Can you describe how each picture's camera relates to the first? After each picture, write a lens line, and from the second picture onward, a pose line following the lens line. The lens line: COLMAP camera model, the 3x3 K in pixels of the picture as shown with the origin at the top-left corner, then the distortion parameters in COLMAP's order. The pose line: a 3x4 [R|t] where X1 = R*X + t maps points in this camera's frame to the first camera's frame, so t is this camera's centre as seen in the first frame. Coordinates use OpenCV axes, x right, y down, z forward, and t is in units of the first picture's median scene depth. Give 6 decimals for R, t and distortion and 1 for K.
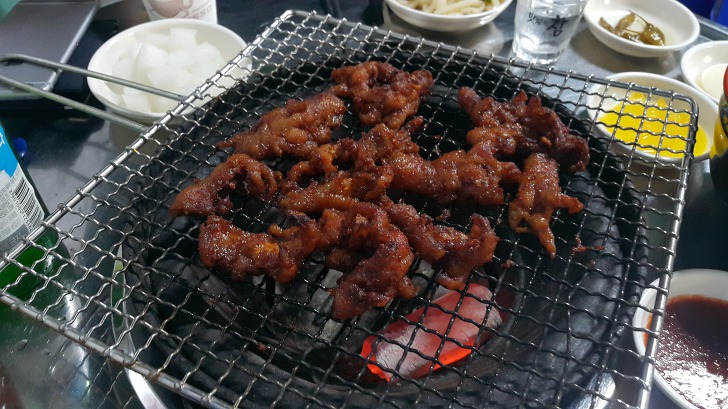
lens RADIAL K [[649.1, 0, 364.0], [0, 649.1, 204.5], [0, 0, 1]] dist [0.184216, -0.580188]
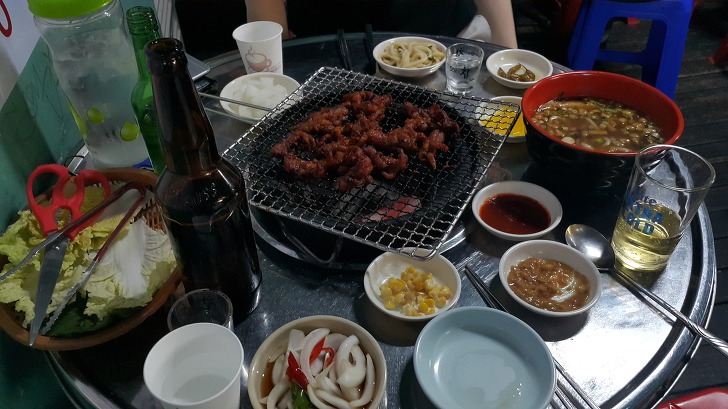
lens RADIAL K [[649.1, 0, 364.0], [0, 649.1, 204.5], [0, 0, 1]] dist [0.184216, -0.580188]
pose [[0.998548, -0.004743, -0.053667, 0.125105], [0.000383, 0.996718, -0.080950, 0.302459], [0.053875, 0.080812, 0.995272, -1.003173]]
